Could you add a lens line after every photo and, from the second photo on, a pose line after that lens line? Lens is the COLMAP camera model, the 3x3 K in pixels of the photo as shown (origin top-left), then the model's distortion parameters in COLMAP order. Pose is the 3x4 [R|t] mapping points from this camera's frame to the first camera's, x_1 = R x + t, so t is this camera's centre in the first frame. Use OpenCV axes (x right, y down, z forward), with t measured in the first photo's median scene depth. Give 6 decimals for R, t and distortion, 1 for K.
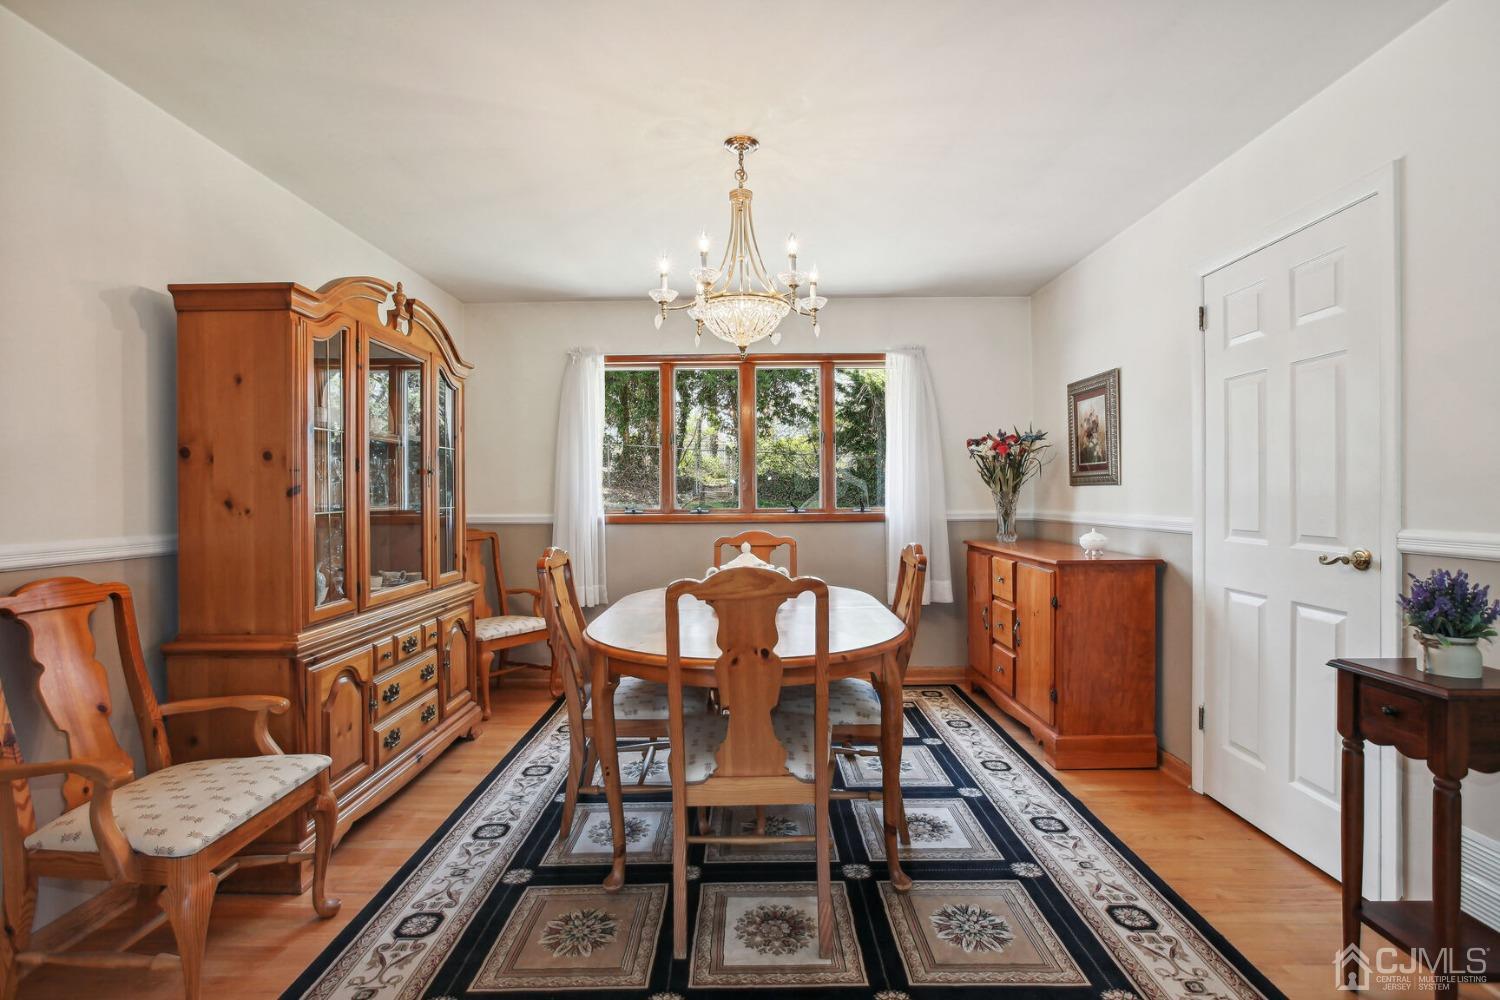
lens RADIAL K [[680.1, 0, 741.7], [0, 680.1, 491.7], [0, 0, 1]] dist [-0.018978, 0.012167]
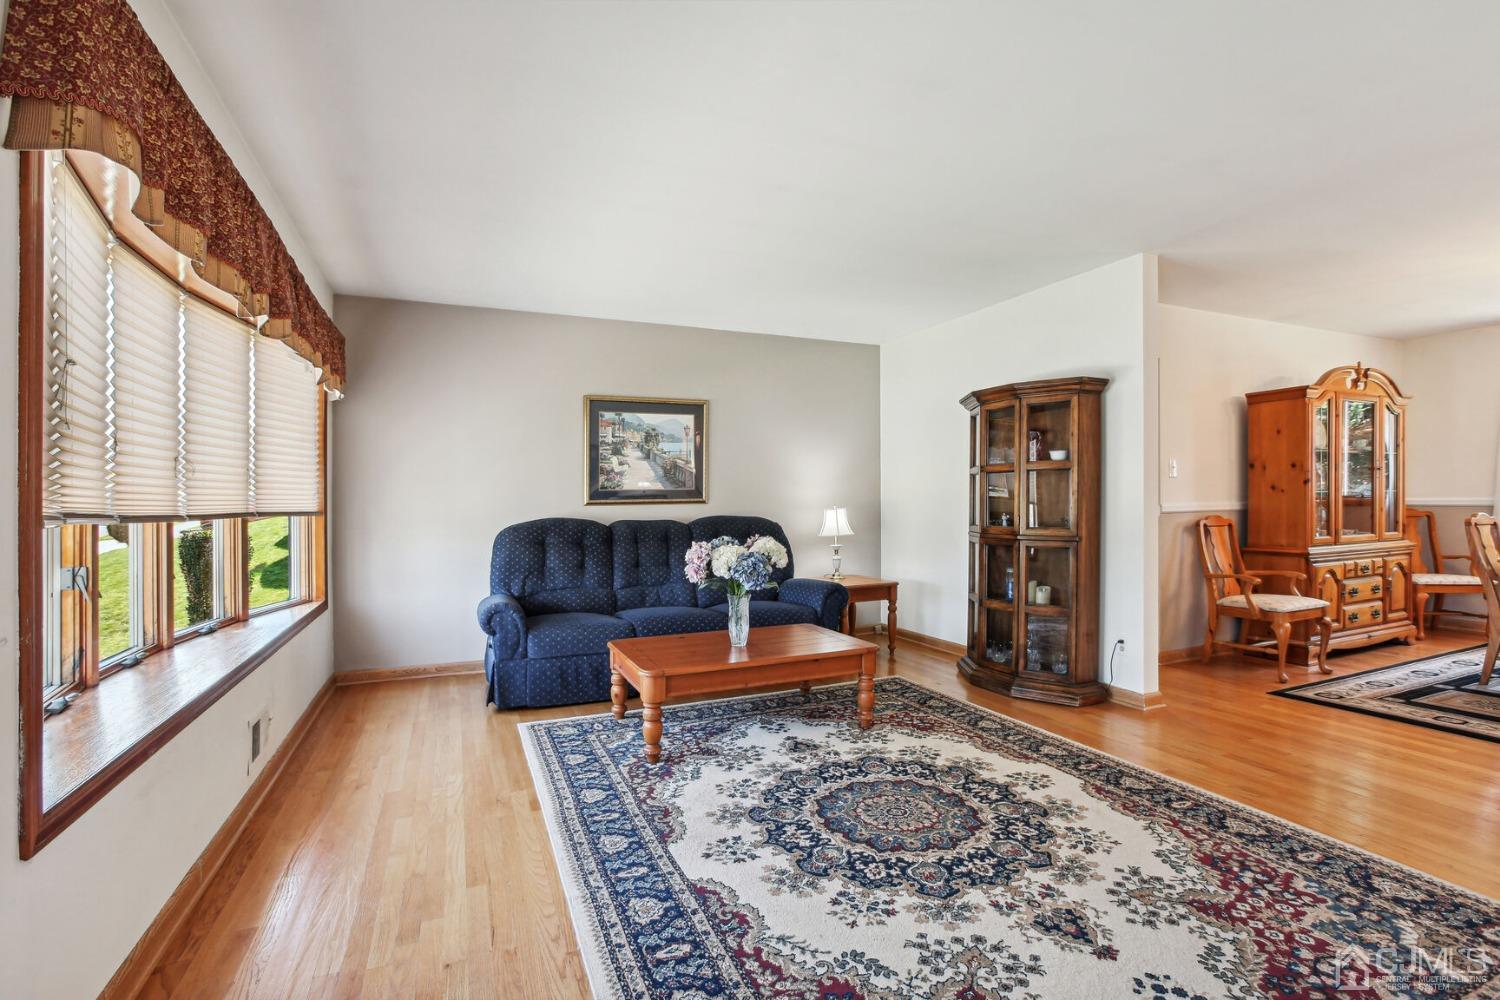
lens RADIAL K [[681.0, 0, 749.8], [0, 681.0, 510.2], [0, 0, 1]] dist [-0.041843, 0.017060]
pose [[0.407087, 0.017068, -0.913230, 0.481252], [0.009831, 0.999686, 0.023066, 0.021438], [0.913337, -0.018368, 0.406791, -1.285940]]
